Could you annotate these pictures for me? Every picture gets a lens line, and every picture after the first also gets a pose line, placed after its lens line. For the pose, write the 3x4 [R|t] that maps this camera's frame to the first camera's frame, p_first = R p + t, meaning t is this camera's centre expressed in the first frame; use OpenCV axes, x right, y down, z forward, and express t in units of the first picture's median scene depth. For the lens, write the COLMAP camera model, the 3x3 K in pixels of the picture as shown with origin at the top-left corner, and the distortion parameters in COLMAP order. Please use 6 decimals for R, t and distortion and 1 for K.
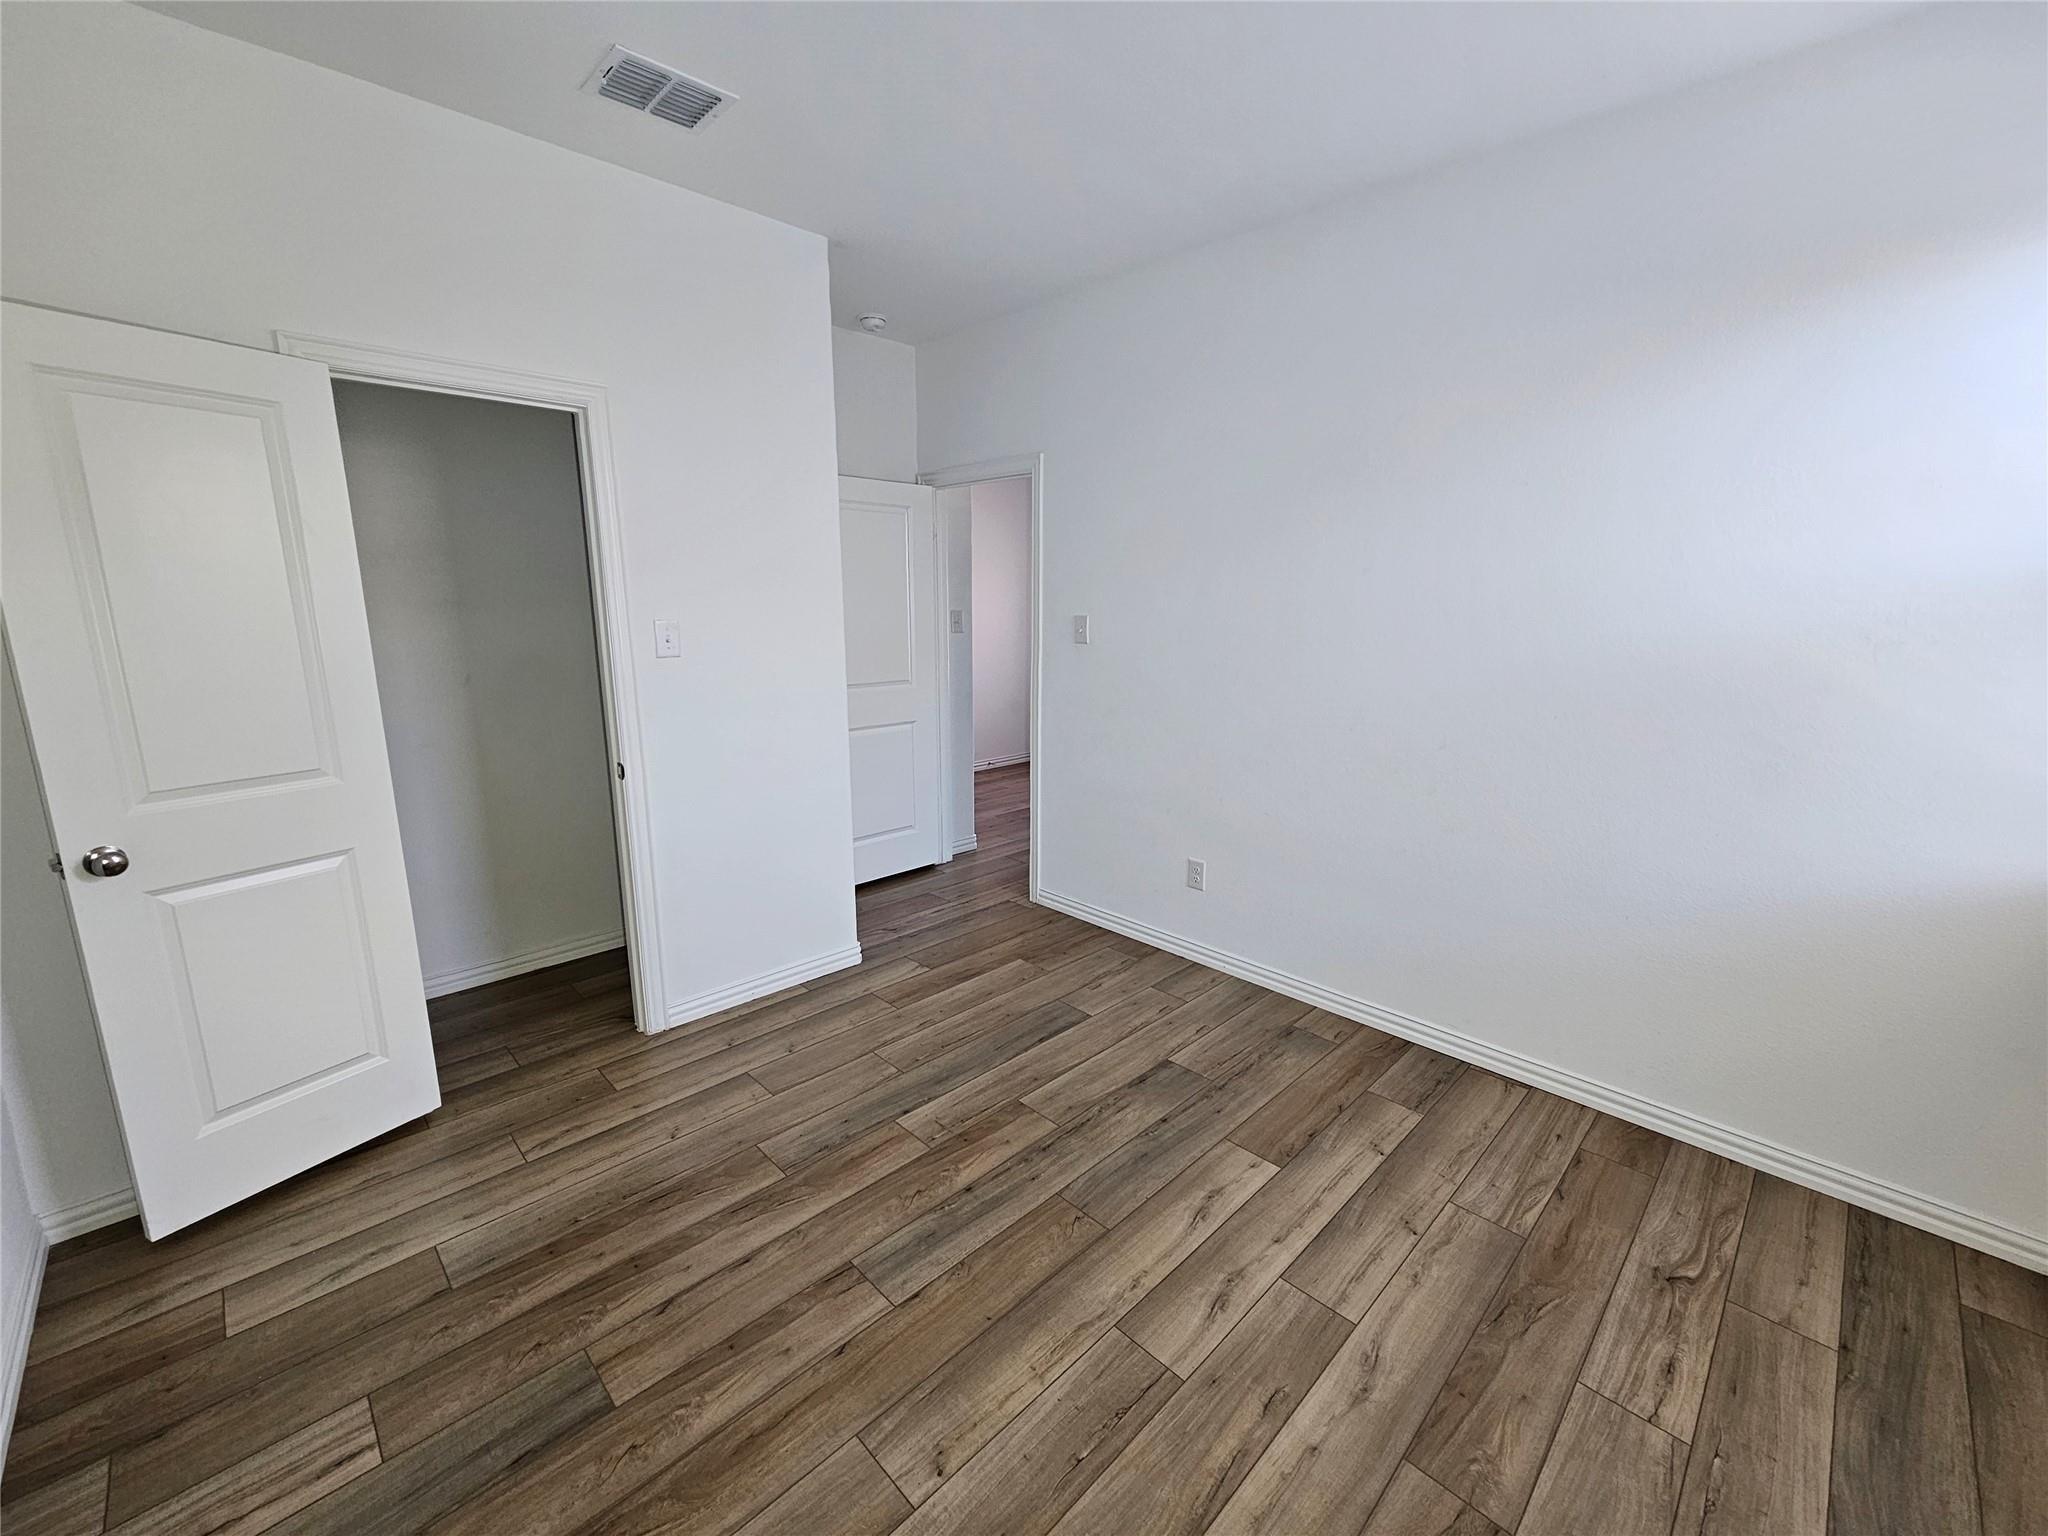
lens RADIAL K [[836.5, 0, 1032.7], [0, 836.5, 763.9], [0, 0, 1]] dist [0.002088, -0.000692]
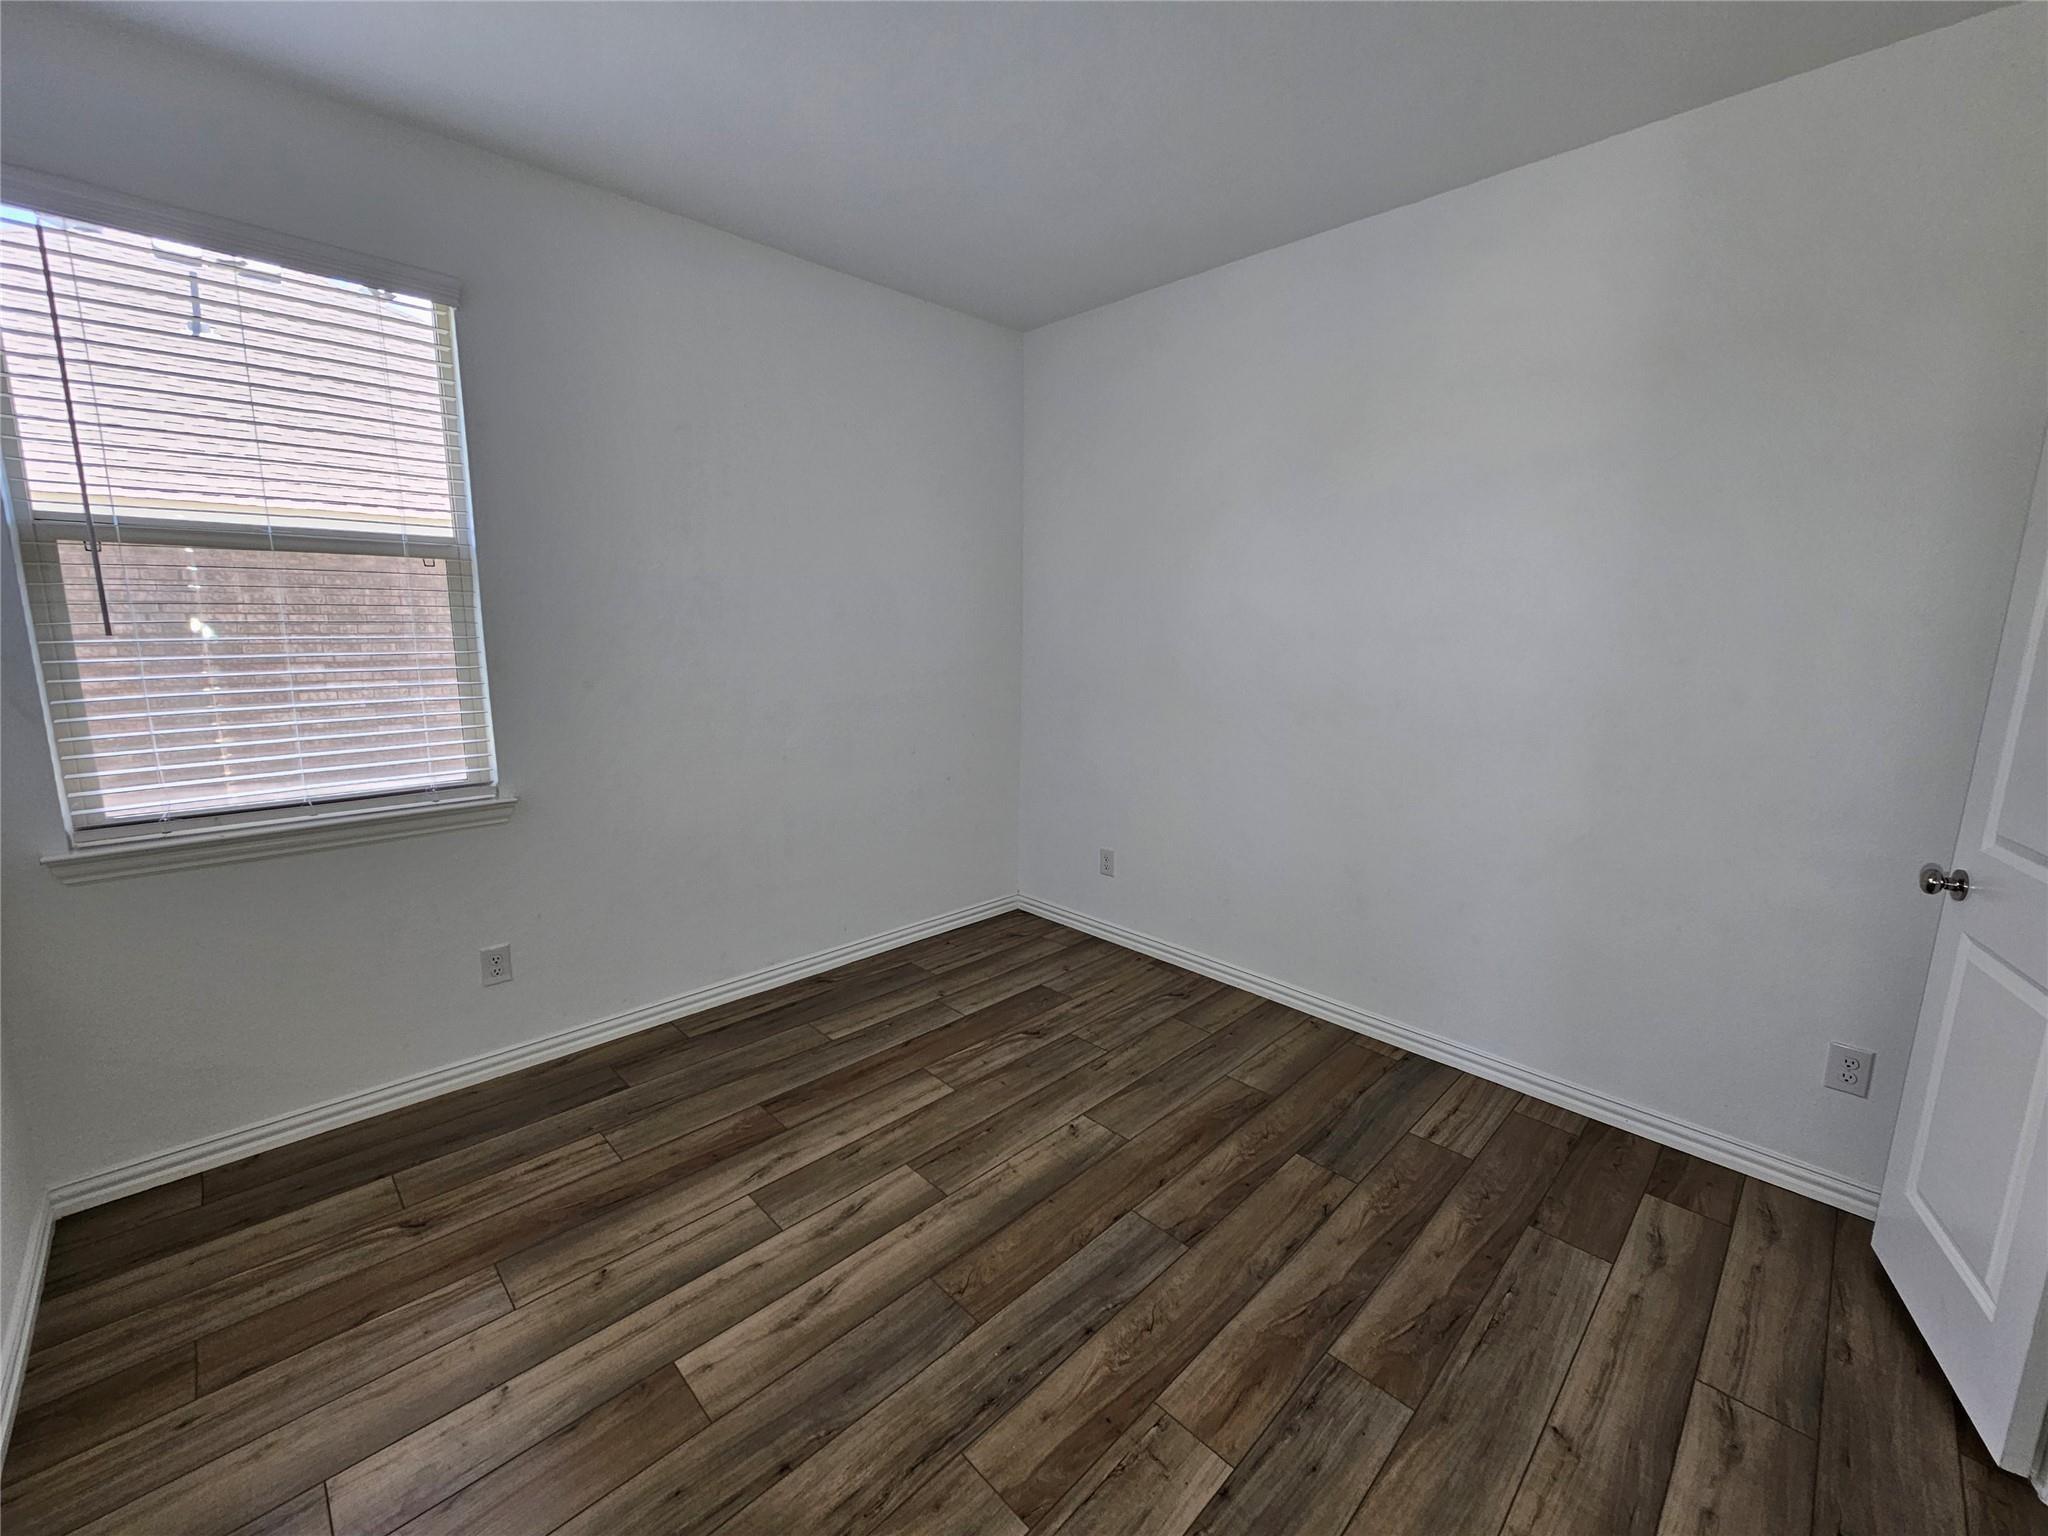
lens RADIAL K [[836.5, 0, 1032.7], [0, 836.5, 763.9], [0, 0, 1]] dist [0.002088, -0.000692]
pose [[-0.999847, -0.017413, -0.001396, -0.012943], [-0.016711, 0.930132, 0.366845, -0.332624], [-0.005089, 0.366812, -0.930281, 1.726710]]
